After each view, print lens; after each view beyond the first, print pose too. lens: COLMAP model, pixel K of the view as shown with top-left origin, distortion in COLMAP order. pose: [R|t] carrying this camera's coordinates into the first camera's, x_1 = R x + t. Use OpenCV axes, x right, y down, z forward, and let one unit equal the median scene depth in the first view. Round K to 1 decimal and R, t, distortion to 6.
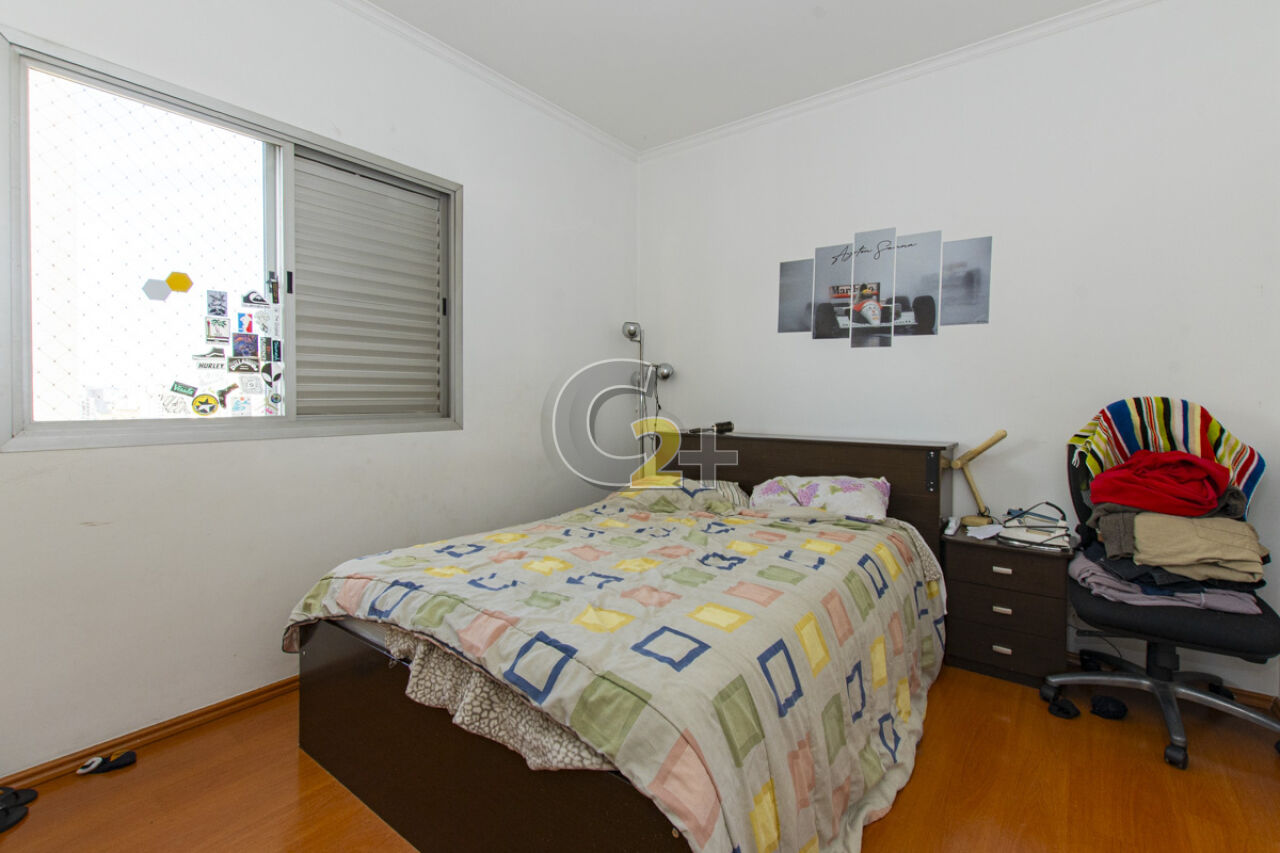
lens RADIAL K [[565.2, 0, 637.9], [0, 565.2, 422.9], [0, 0, 1]] dist [-0.000866, -0.000142]
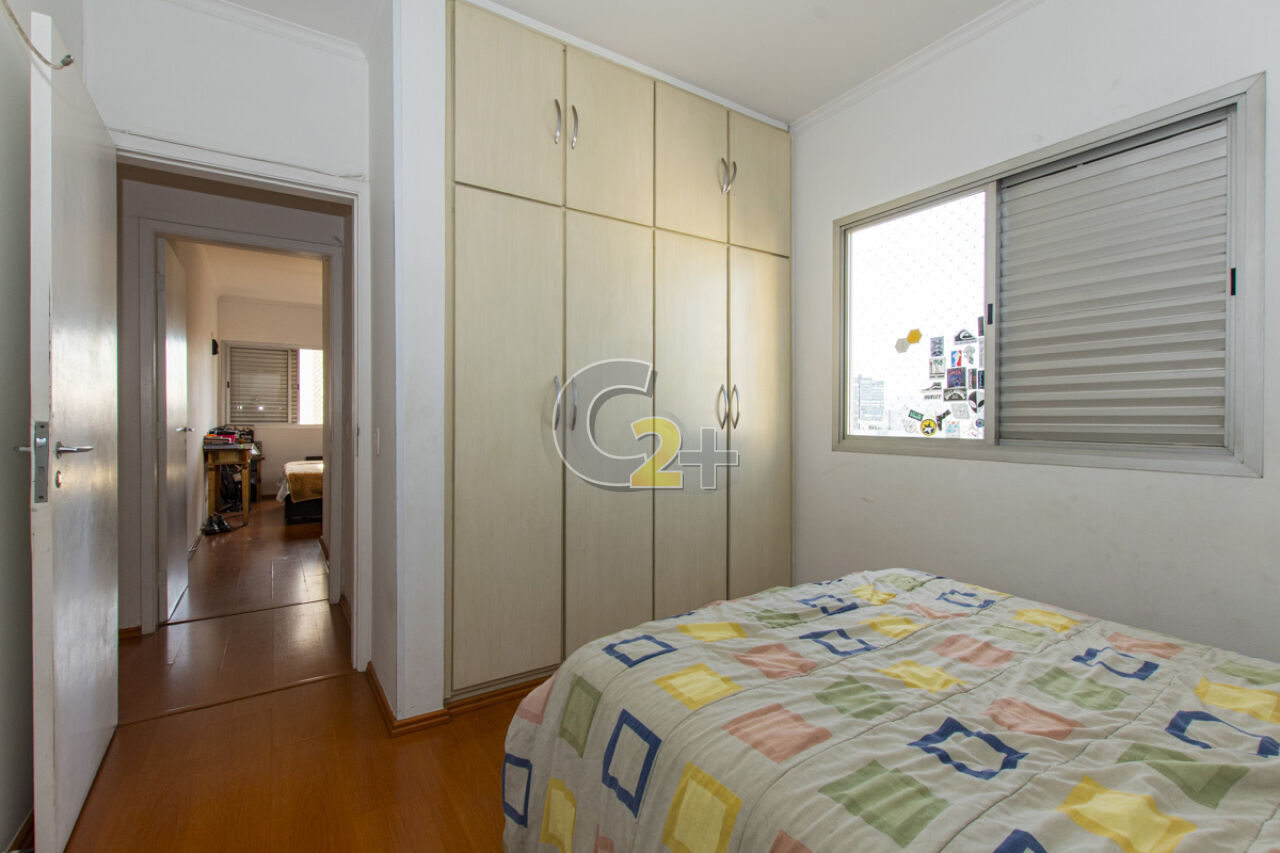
lens RADIAL K [[565.2, 0, 637.9], [0, 565.2, 422.9], [0, 0, 1]] dist [-0.000866, -0.000142]
pose [[-0.334354, 0.005372, -0.942432, 0.640058], [-0.048576, 0.998556, 0.022925, -0.038436], [0.941195, 0.053444, -0.333610, 0.780556]]
